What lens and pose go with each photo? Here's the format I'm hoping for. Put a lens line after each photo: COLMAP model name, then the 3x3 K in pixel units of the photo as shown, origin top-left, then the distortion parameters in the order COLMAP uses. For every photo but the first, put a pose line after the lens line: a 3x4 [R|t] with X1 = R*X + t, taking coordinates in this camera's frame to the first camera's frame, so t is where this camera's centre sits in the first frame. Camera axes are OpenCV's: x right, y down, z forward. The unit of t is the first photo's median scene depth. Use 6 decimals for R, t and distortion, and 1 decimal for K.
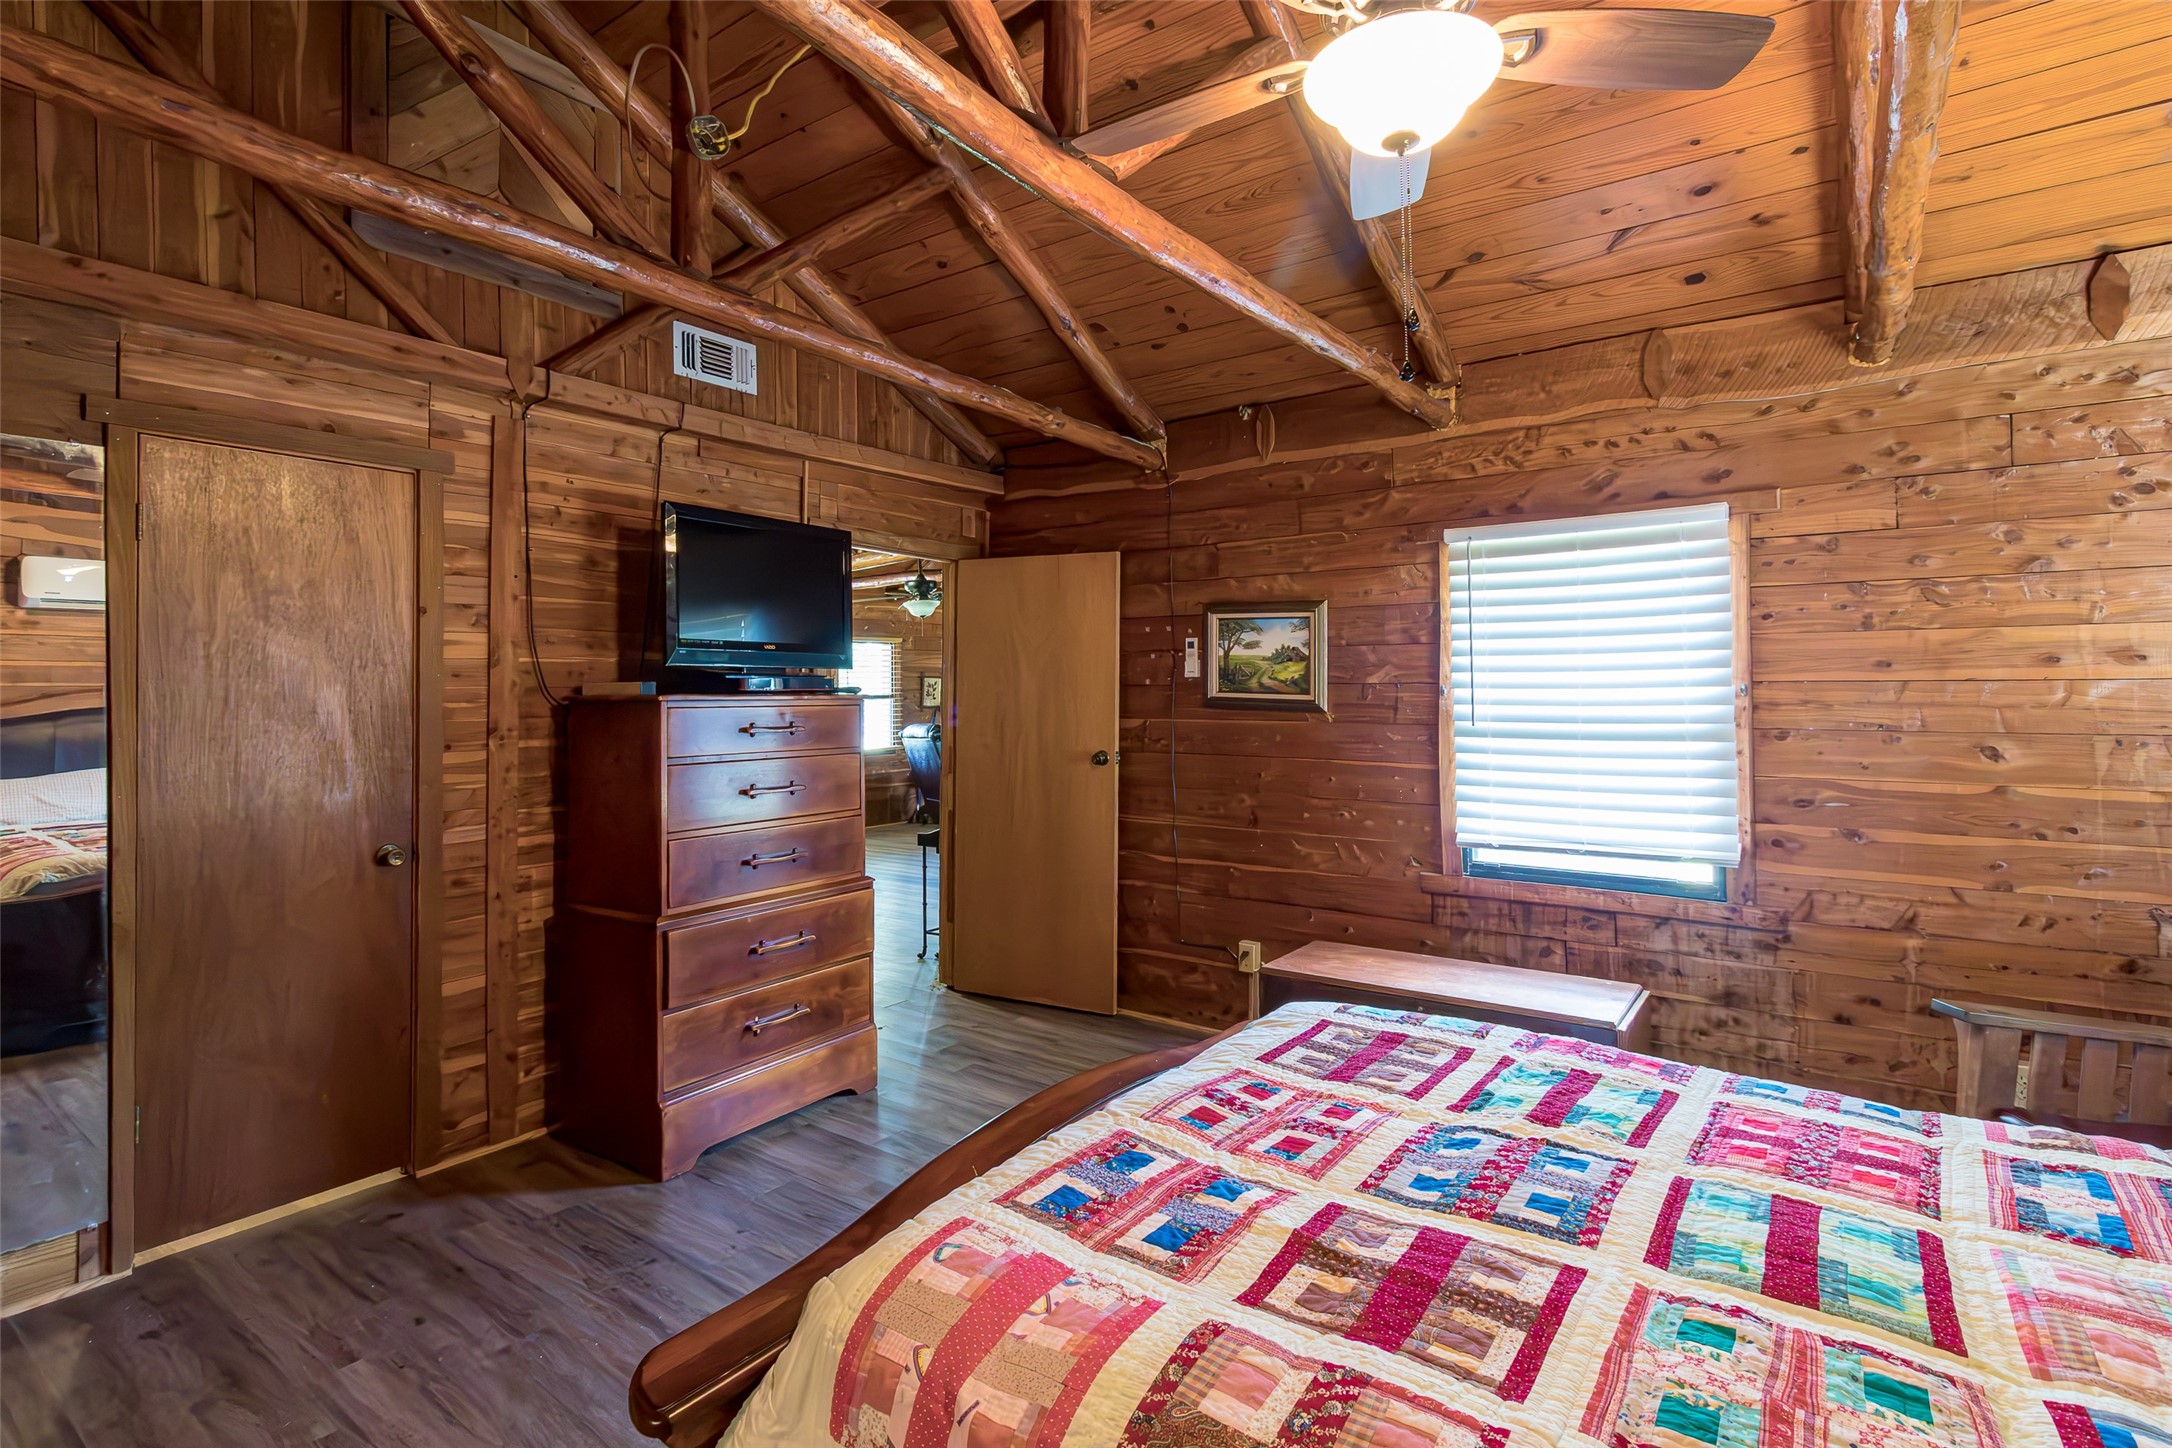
lens RADIAL K [[1035.6, 0, 1061.5], [0, 1035.6, 683.2], [0, 0, 1]] dist [0.010489, 0.000221]
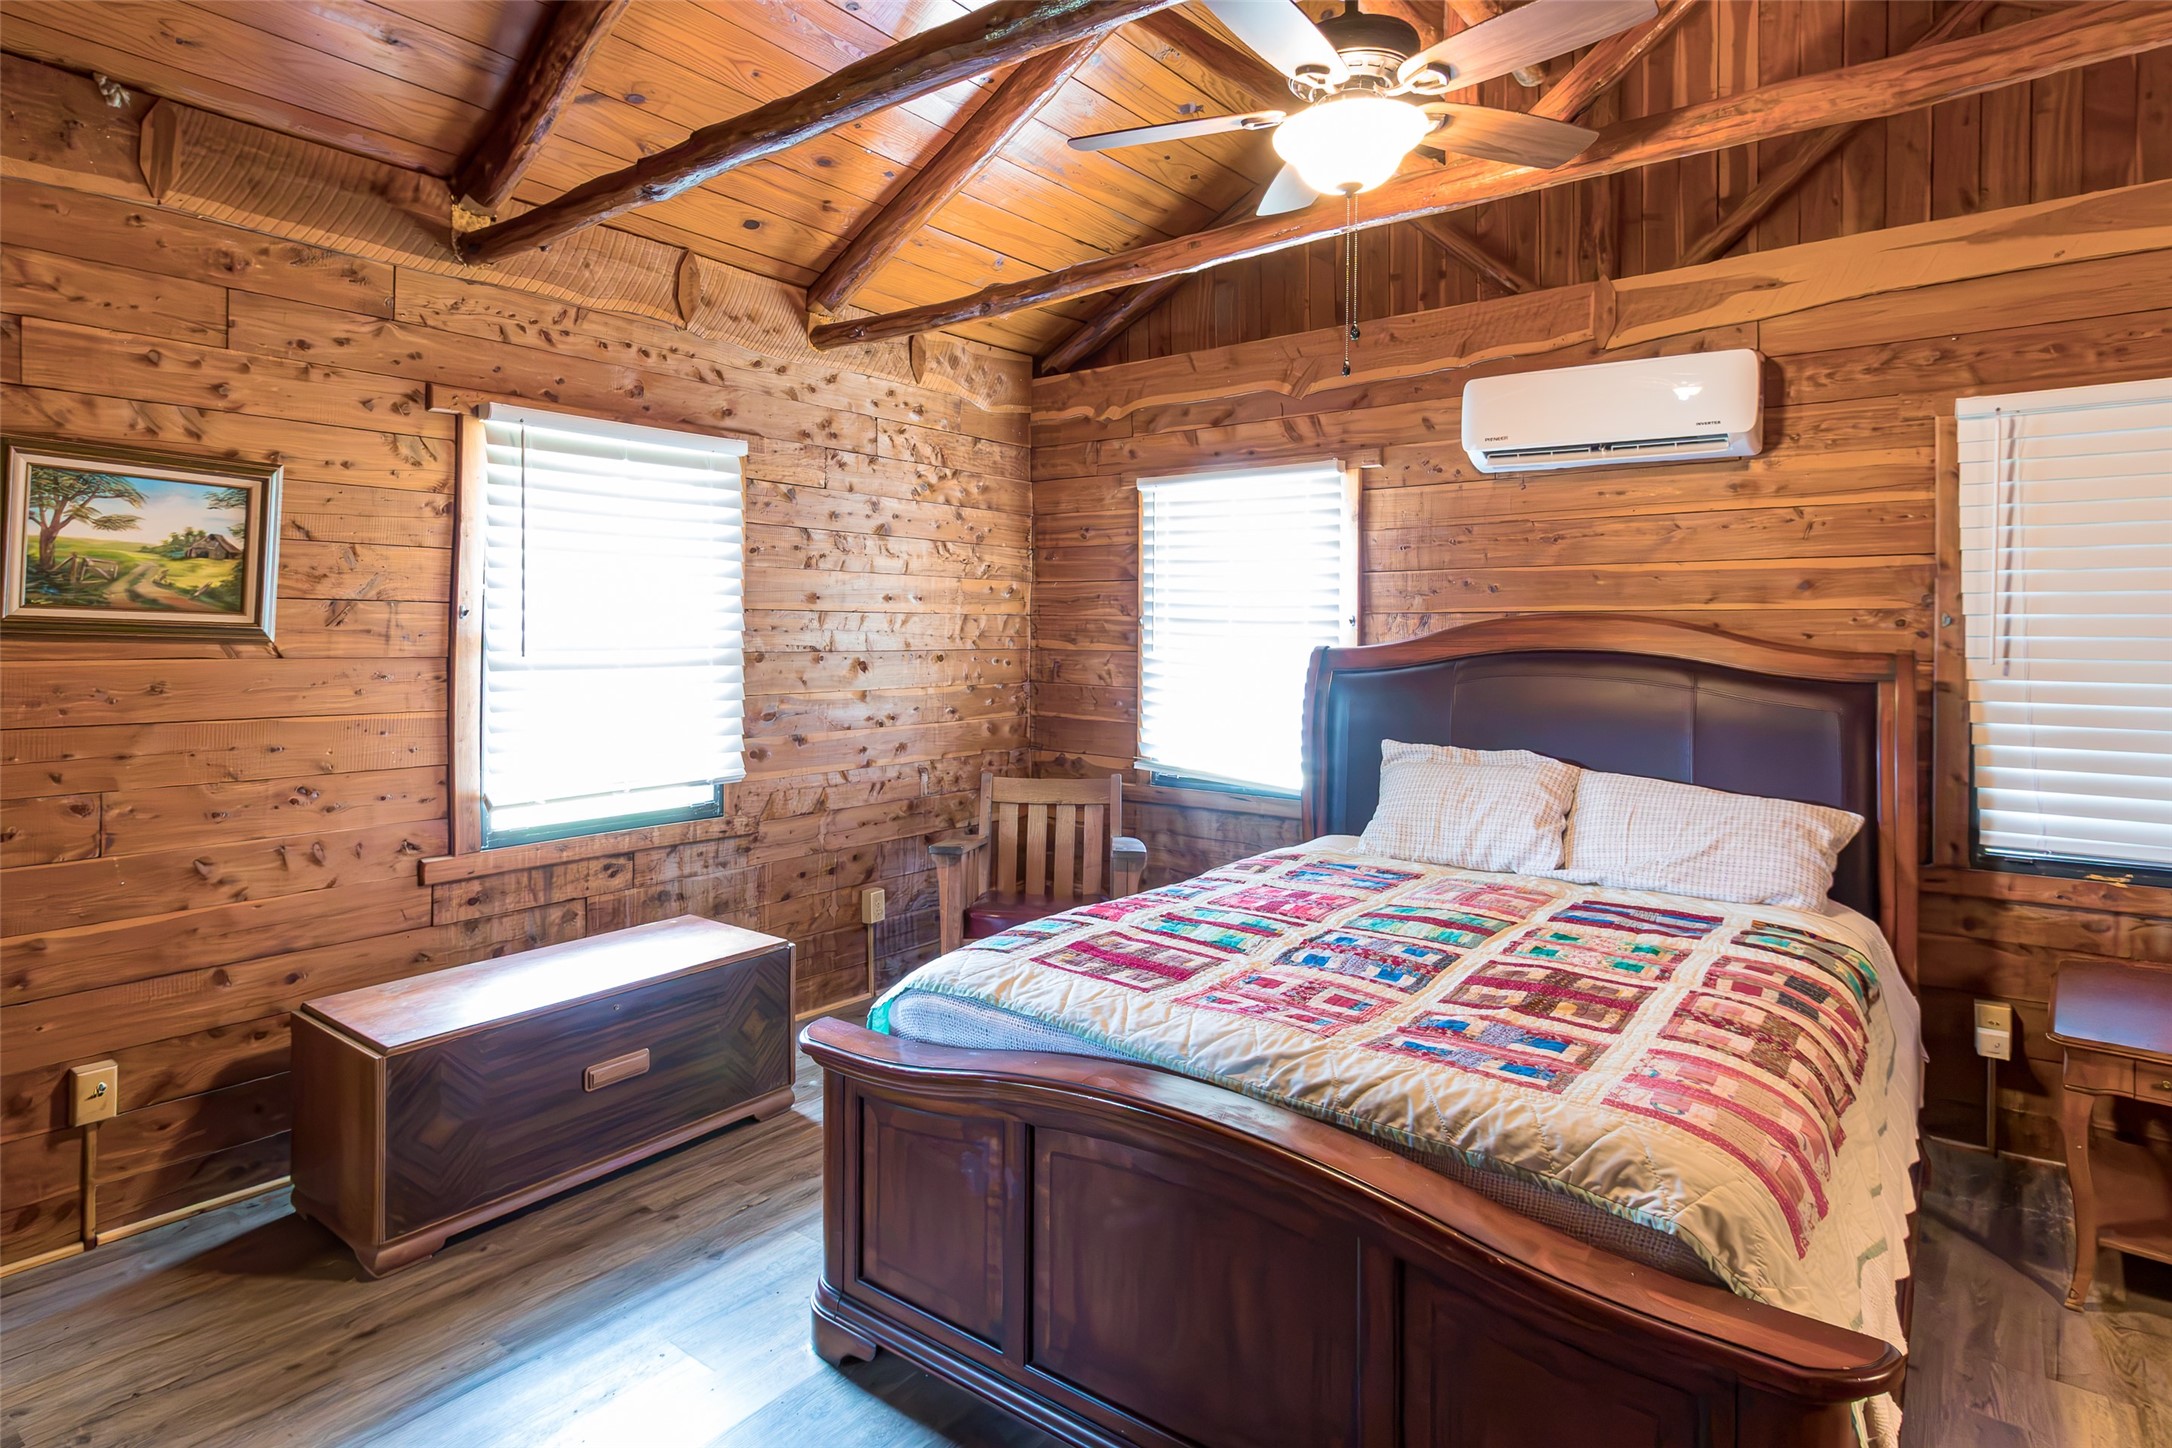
lens RADIAL K [[1171.3, 0, 1047.5], [0, 1171.3, 621.6], [0, 0, 1]] dist [0.002372, 0.005004]
pose [[0.042060, 0.008174, 0.999082, -0.551282], [-0.017135, 0.999825, -0.007459, 0.015403], [-0.998968, -0.016805, 0.042193, 0.633677]]
